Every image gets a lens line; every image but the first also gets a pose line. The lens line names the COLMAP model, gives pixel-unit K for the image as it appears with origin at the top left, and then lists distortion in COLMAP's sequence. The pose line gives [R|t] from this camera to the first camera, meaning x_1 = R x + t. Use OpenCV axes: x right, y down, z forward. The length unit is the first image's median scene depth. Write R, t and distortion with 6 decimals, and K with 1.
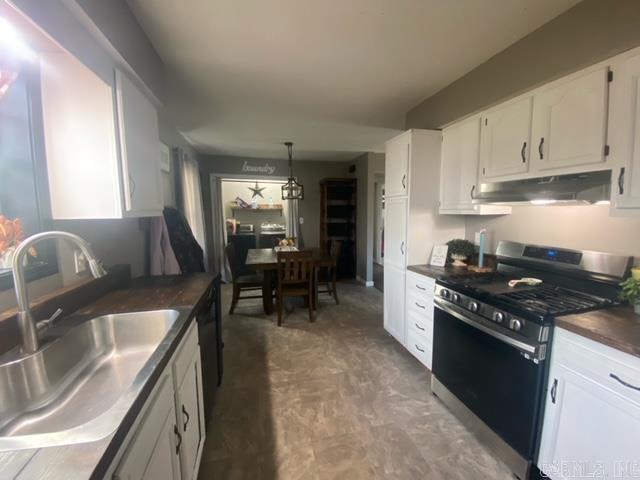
lens RADIAL K [[260.9, 0, 320.0], [0, 260.9, 240.0], [0, 0, 1]] dist [-0.022162, -0.000259]
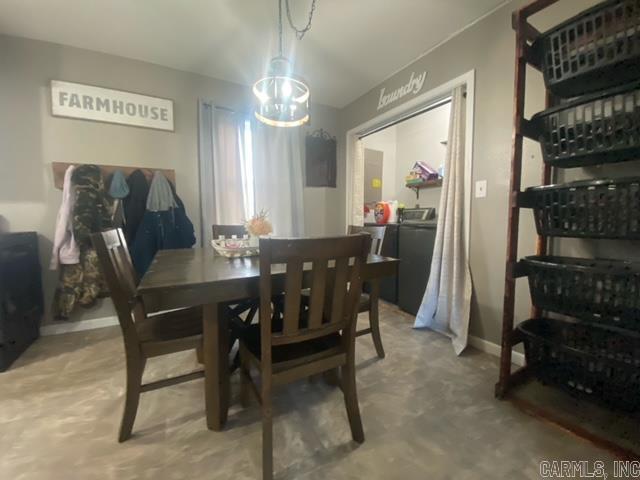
lens RADIAL K [[260.9, 0, 320.0], [0, 260.9, 240.0], [0, 0, 1]] dist [-0.022162, -0.000259]
pose [[0.262484, 0.076348, -0.961911, 0.230102], [-0.108783, 0.992851, 0.049119, 0.002289], [0.958785, 0.091747, 0.268913, 0.749487]]
